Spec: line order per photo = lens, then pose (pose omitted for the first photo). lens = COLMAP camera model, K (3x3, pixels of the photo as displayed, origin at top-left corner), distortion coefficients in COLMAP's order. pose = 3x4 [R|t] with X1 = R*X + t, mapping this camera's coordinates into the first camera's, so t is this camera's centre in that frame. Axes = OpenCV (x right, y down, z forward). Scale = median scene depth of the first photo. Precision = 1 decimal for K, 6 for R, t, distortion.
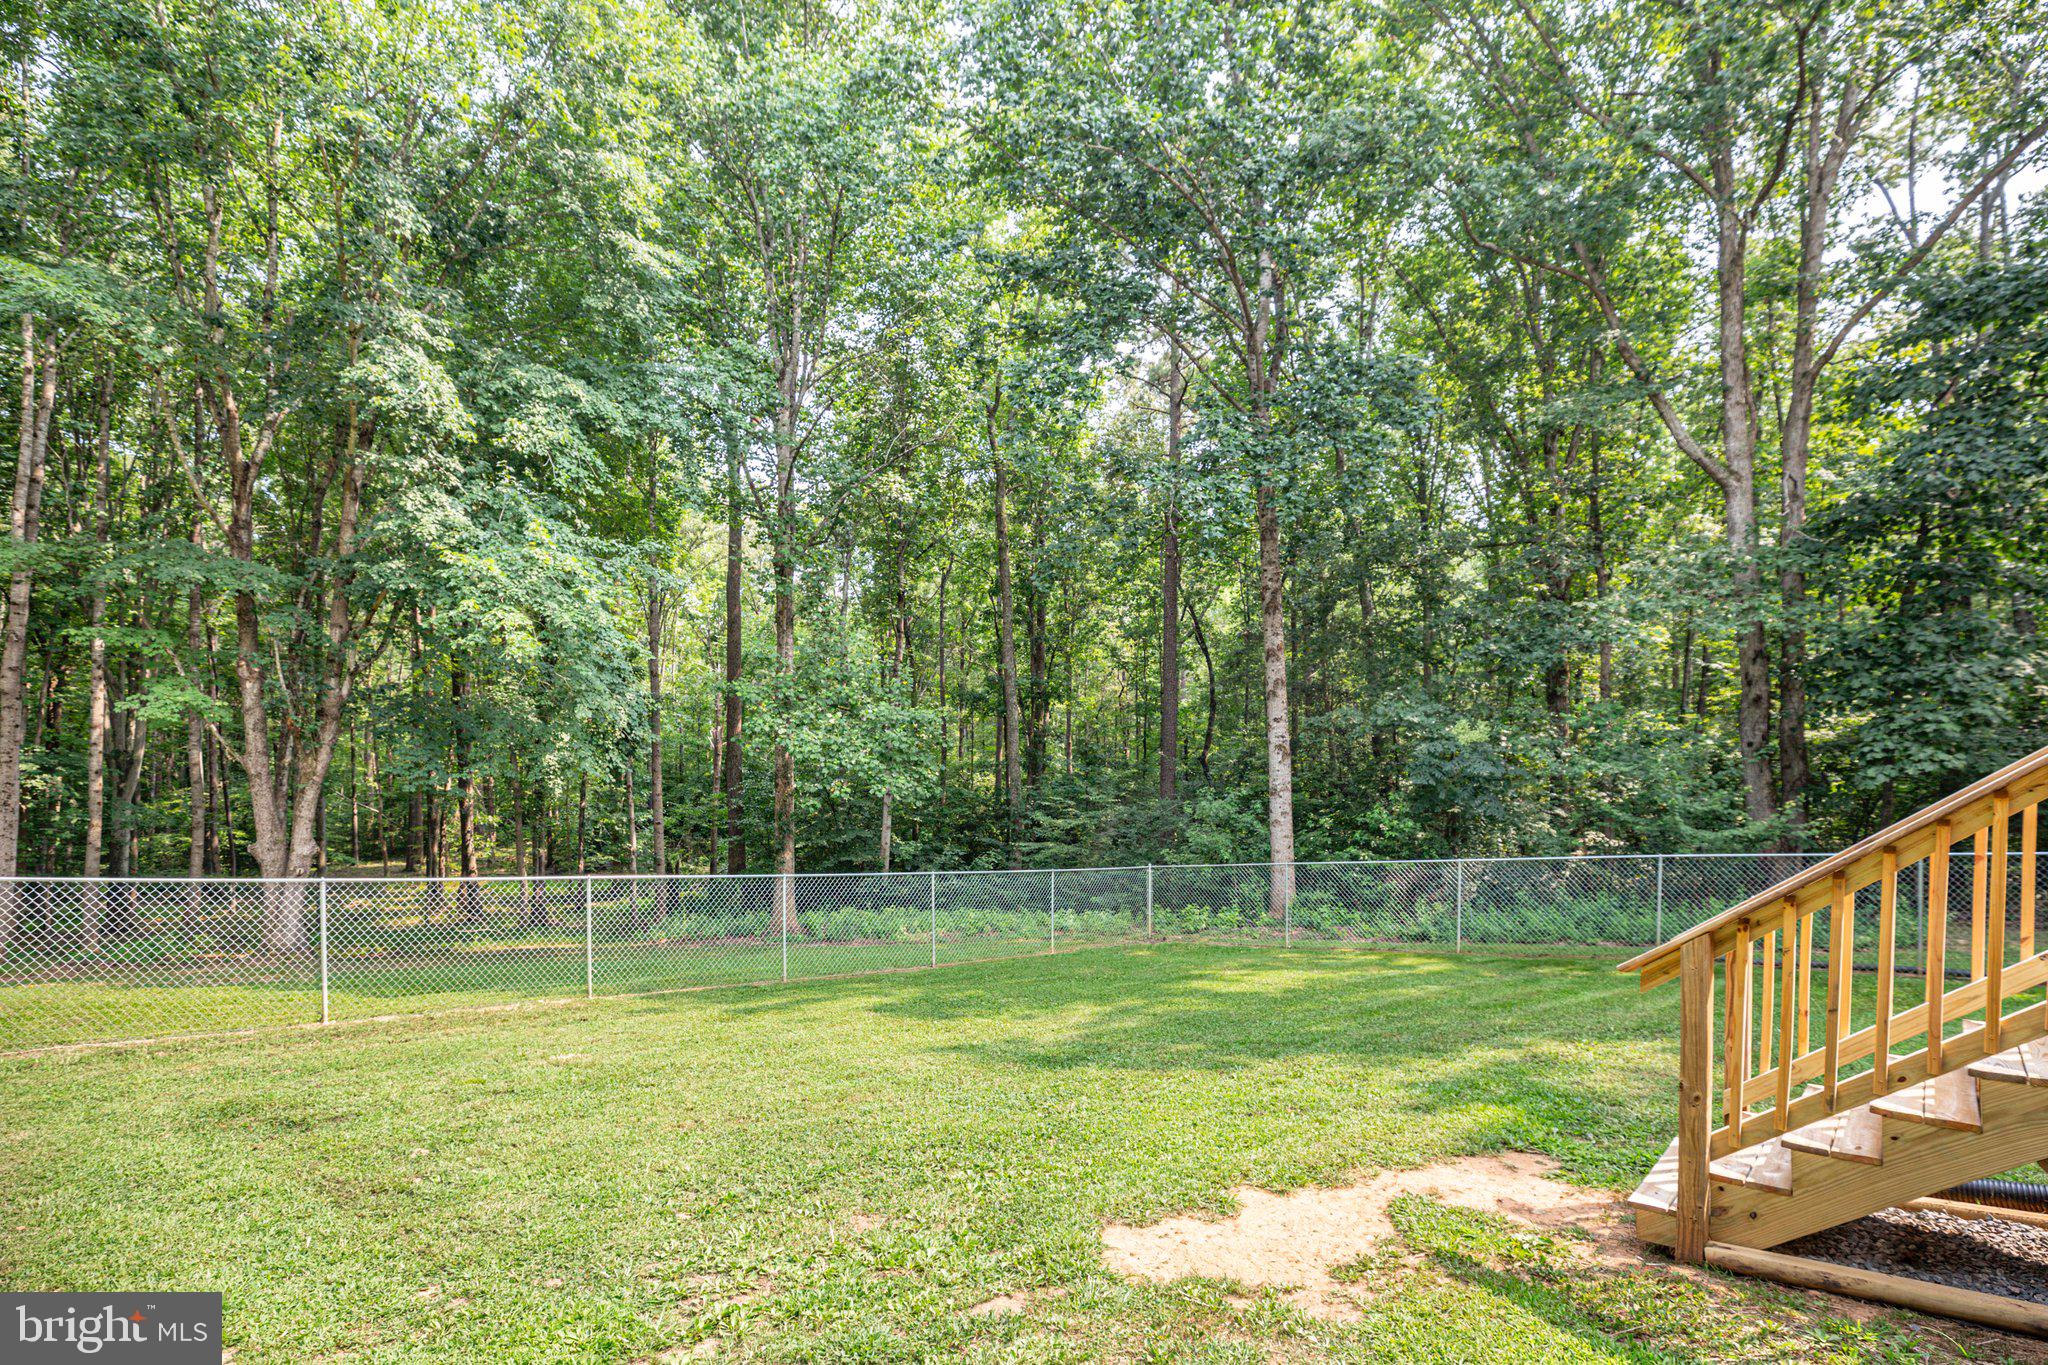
lens RADIAL K [[986.5, 0, 1017.5], [0, 986.5, 795.1], [0, 0, 1]] dist [-0.002470, -0.001410]
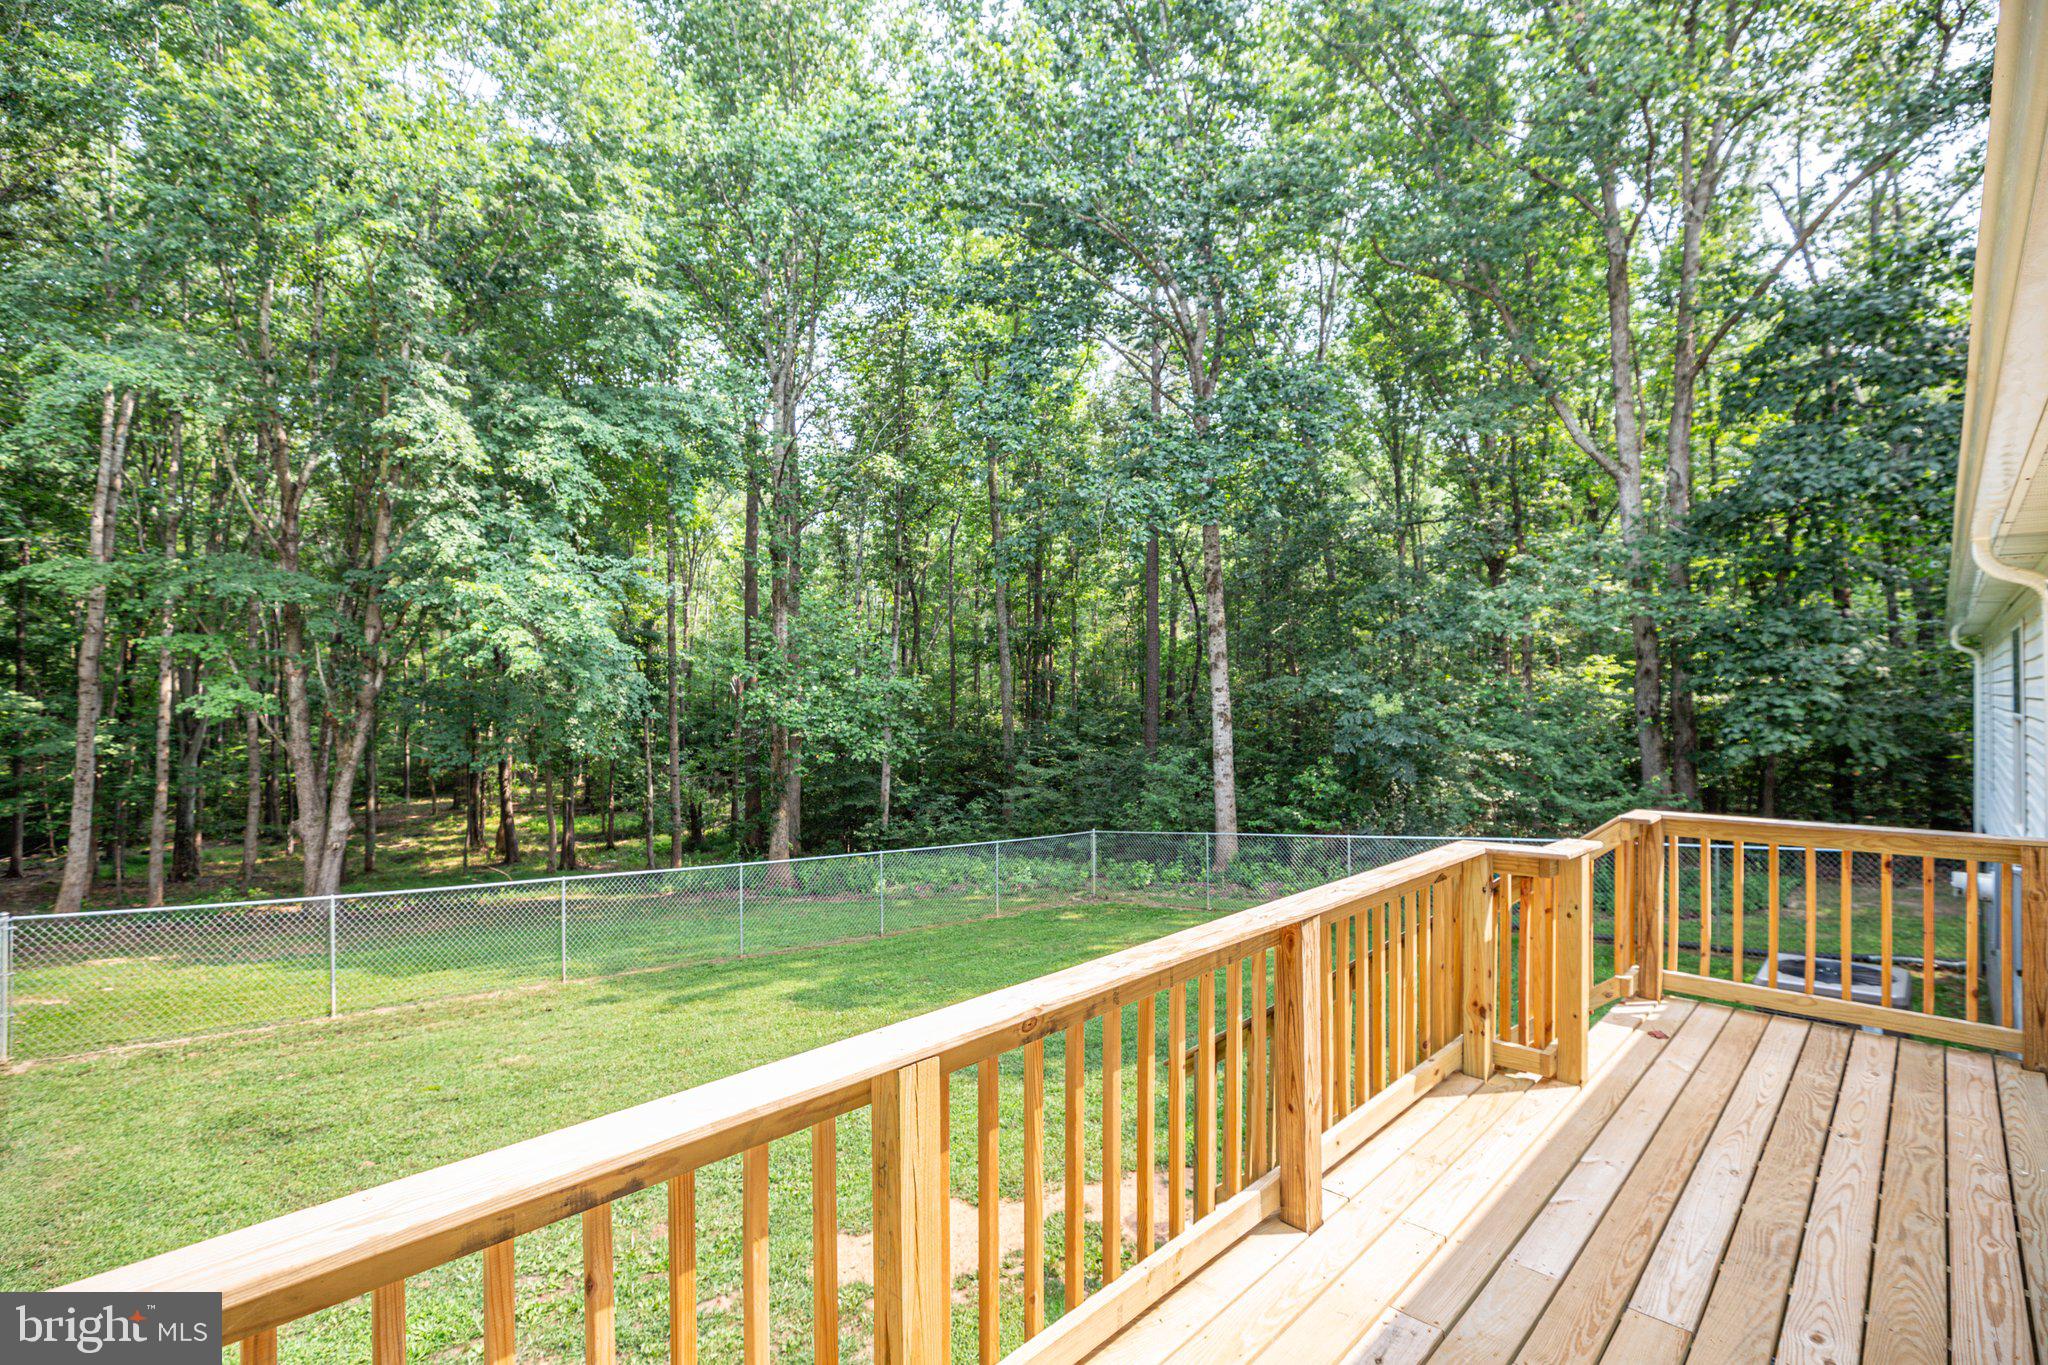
lens RADIAL K [[952.0, 0, 1024.0], [0, 952.0, 682.5], [0, 0, 1]] dist [0.000475, -0.000106]
pose [[0.999662, -0.012403, -0.022856, 0.086572], [0.011659, 0.999407, -0.032405, -0.064204], [0.023244, 0.032128, 0.999213, -0.078614]]
